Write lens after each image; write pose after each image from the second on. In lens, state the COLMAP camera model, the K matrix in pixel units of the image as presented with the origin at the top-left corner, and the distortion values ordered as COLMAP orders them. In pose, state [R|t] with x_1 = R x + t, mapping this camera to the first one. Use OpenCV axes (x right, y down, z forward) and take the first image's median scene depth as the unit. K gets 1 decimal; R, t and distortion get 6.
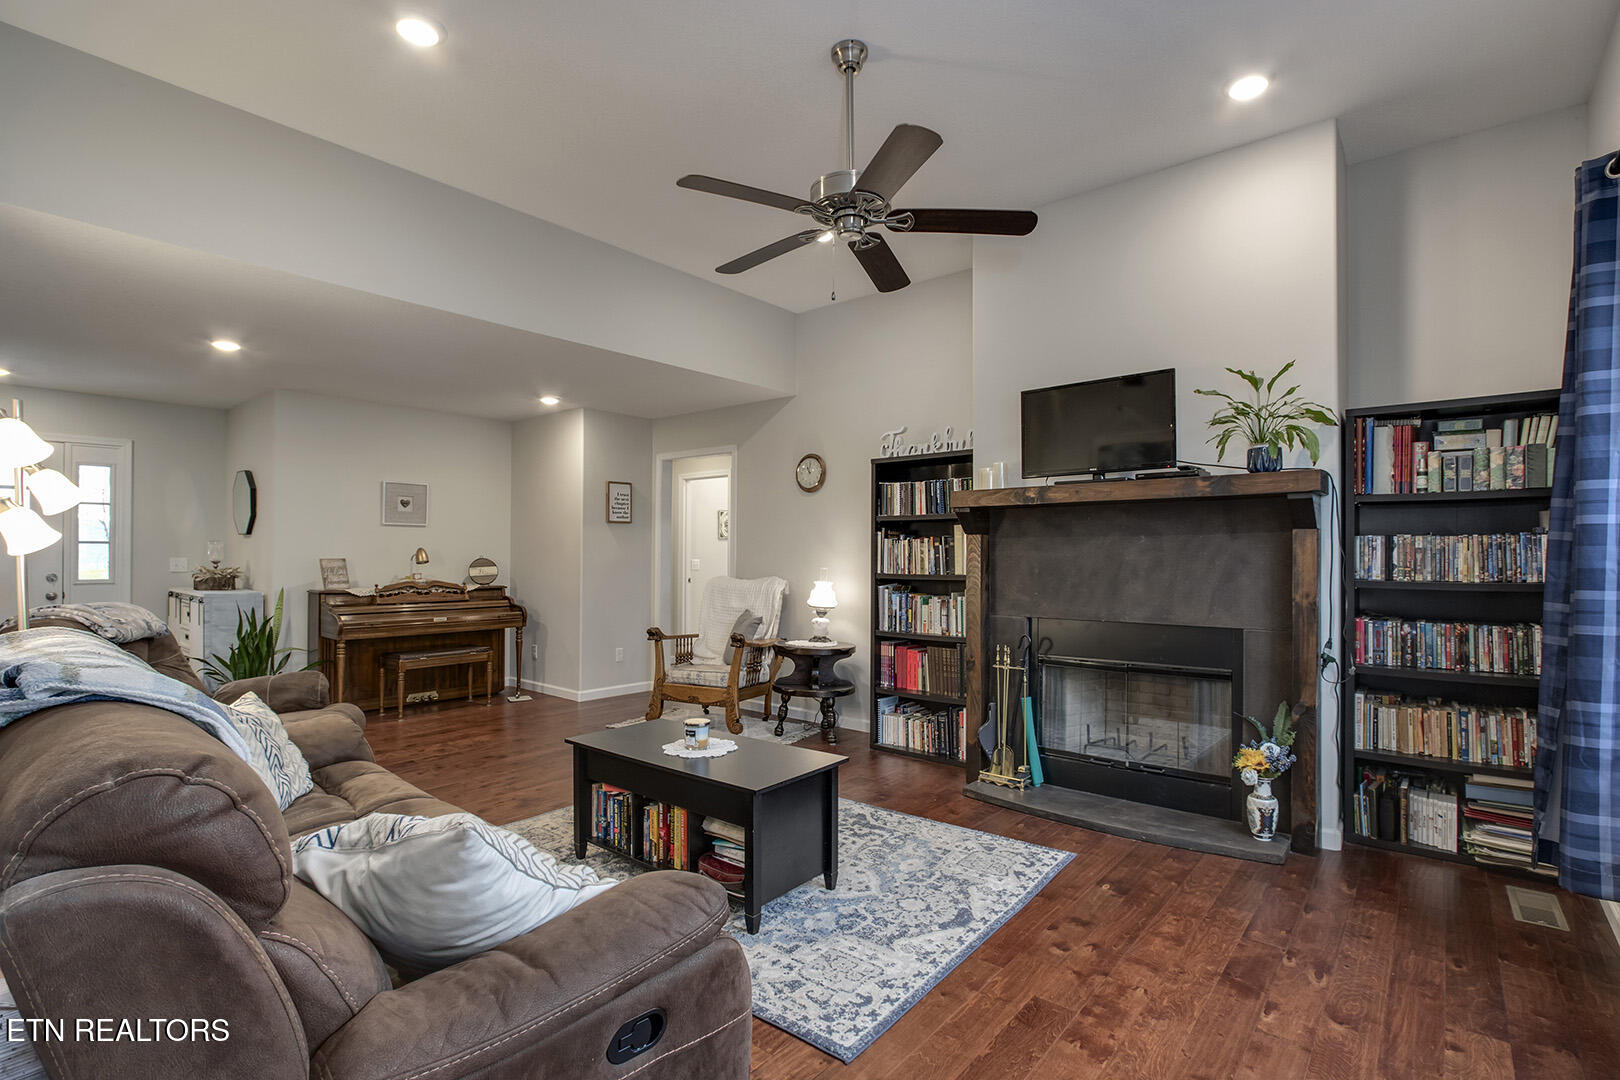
lens RADIAL K [[749.4, 0, 814.2], [0, 749.4, 551.5], [0, 0, 1]] dist [-0.016207, -0.000106]
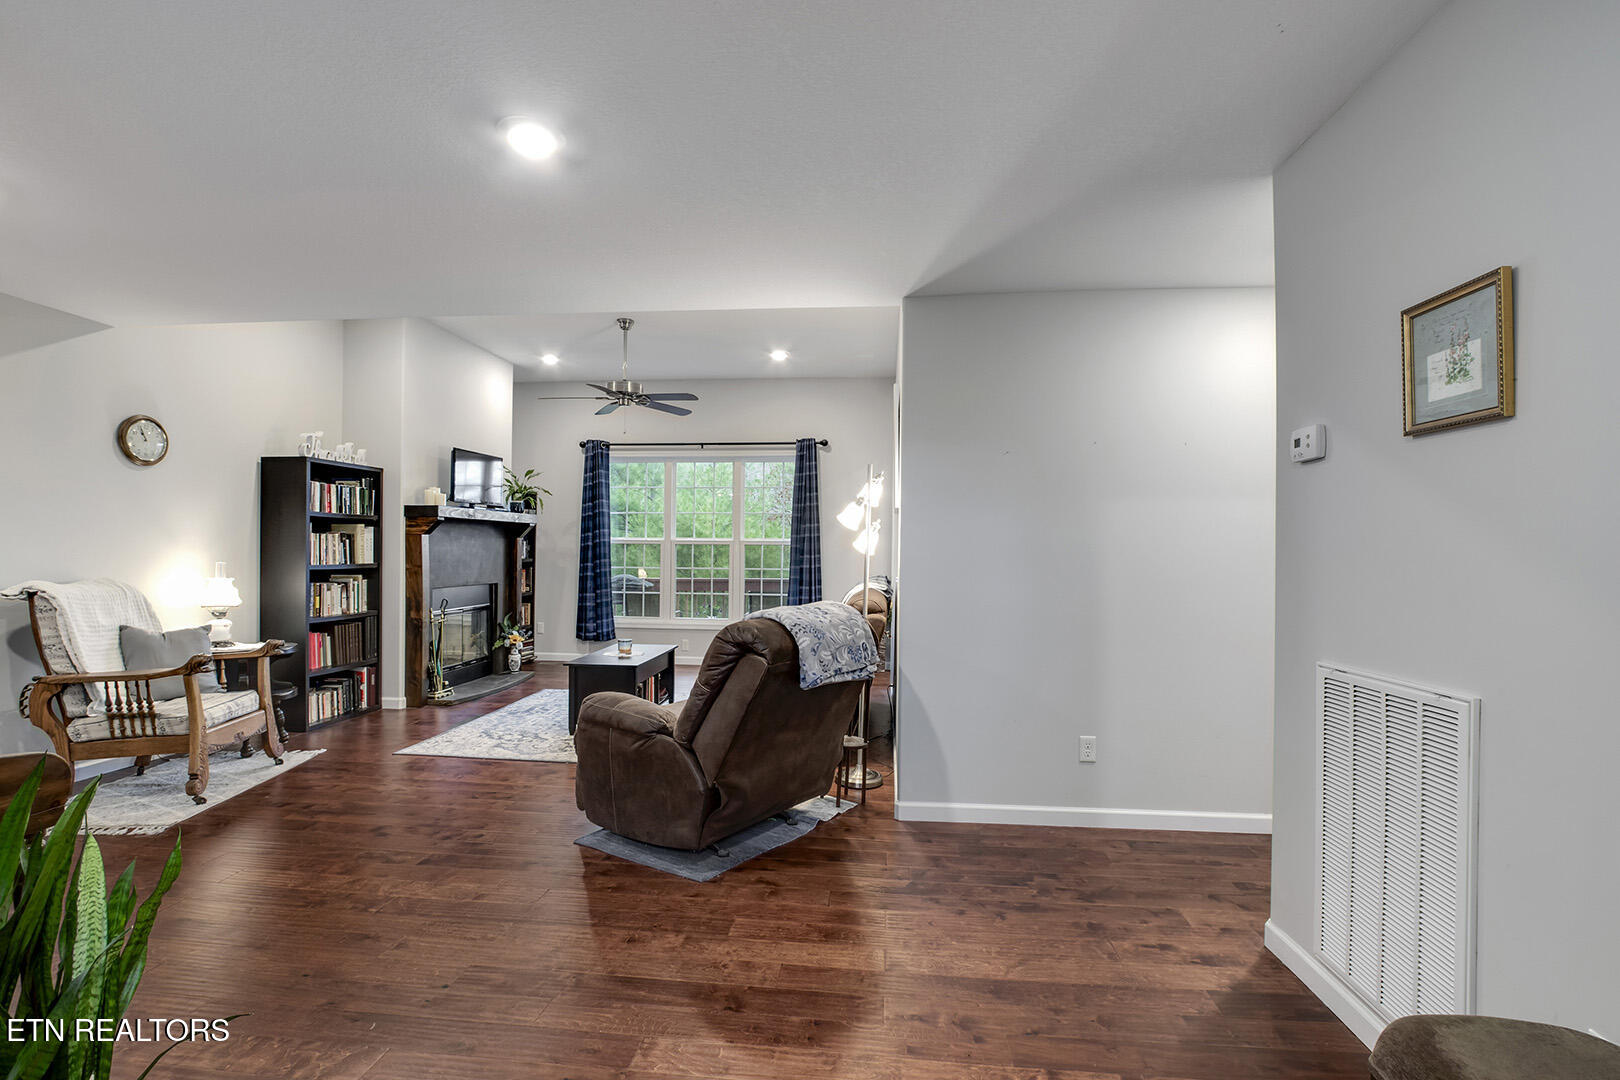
lens RADIAL K [[749.4, 0, 809.8], [0, 749.4, 544.2], [0, 0, 1]] dist [-0.016207, -0.000106]
pose [[-0.565725, 0.000643, 0.824594, -1.655372], [-0.012347, 0.999881, -0.009251, 0.000281], [-0.824501, -0.015415, -0.565650, 1.413377]]
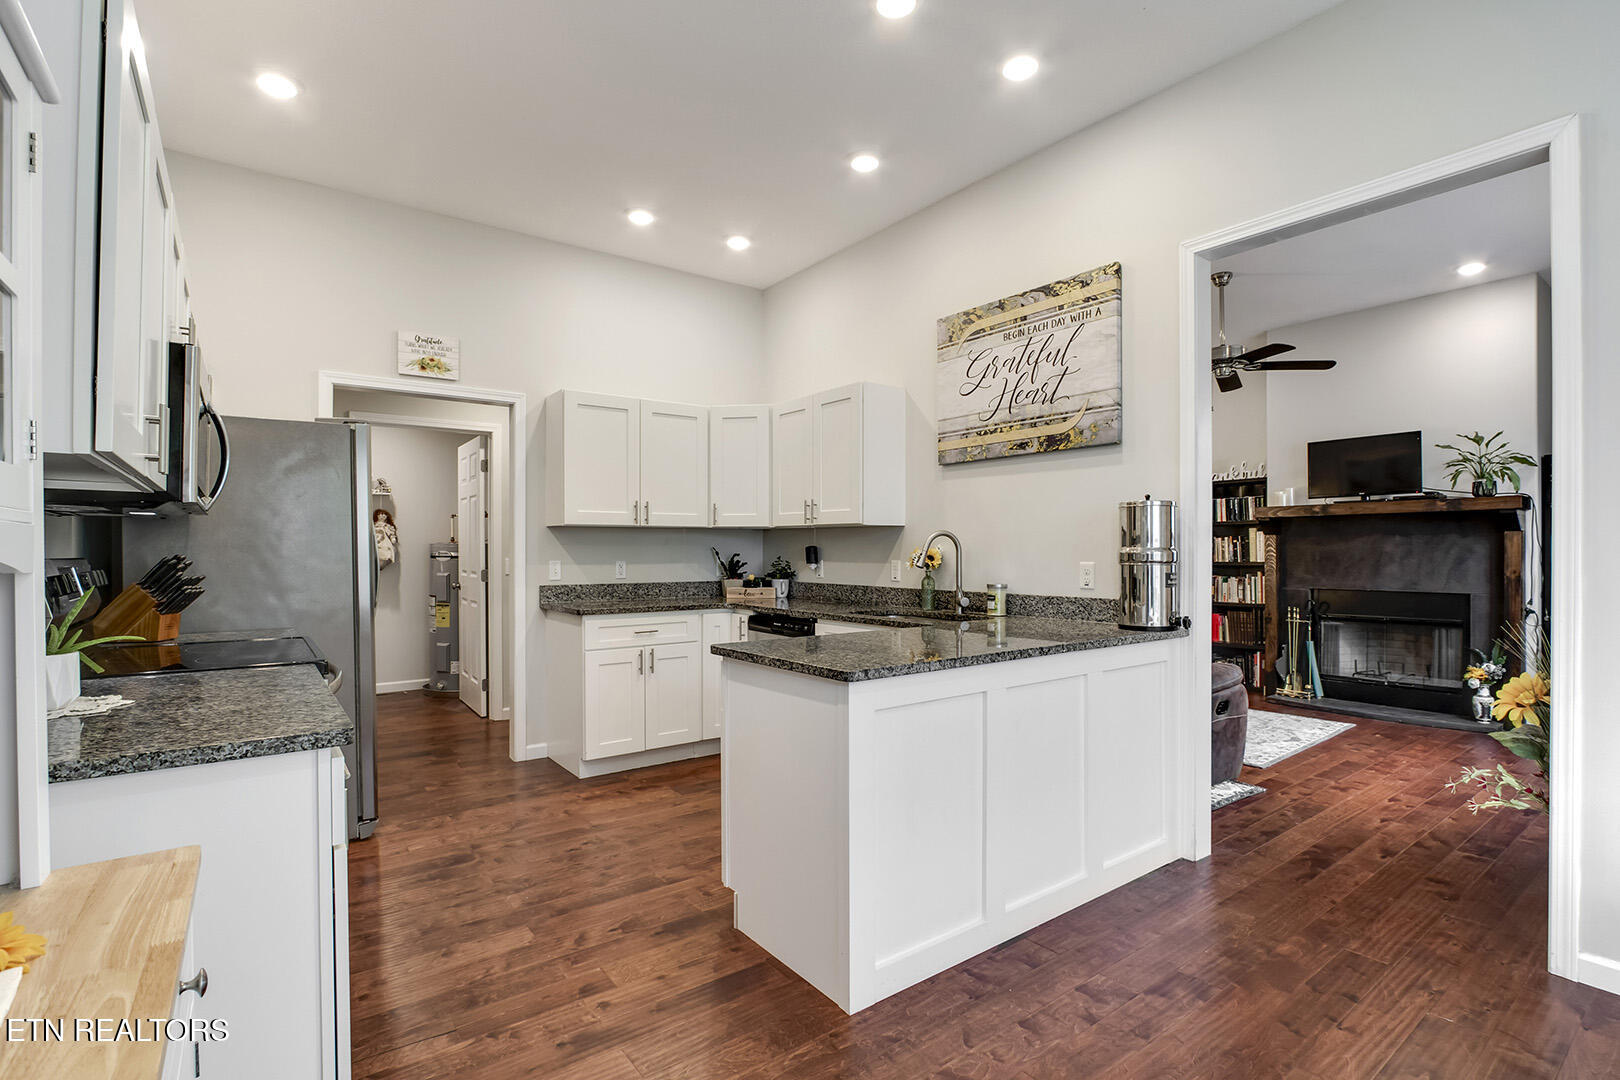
lens RADIAL K [[749.4, 0, 817.2], [0, 749.4, 549.8], [0, 0, 1]] dist [-0.016207, -0.000106]
pose [[0.974580, -0.002590, -0.224025, -0.411725], [0.002864, 0.999995, 0.000902, 0.004365], [0.224022, -0.001521, 0.974583, -0.816918]]
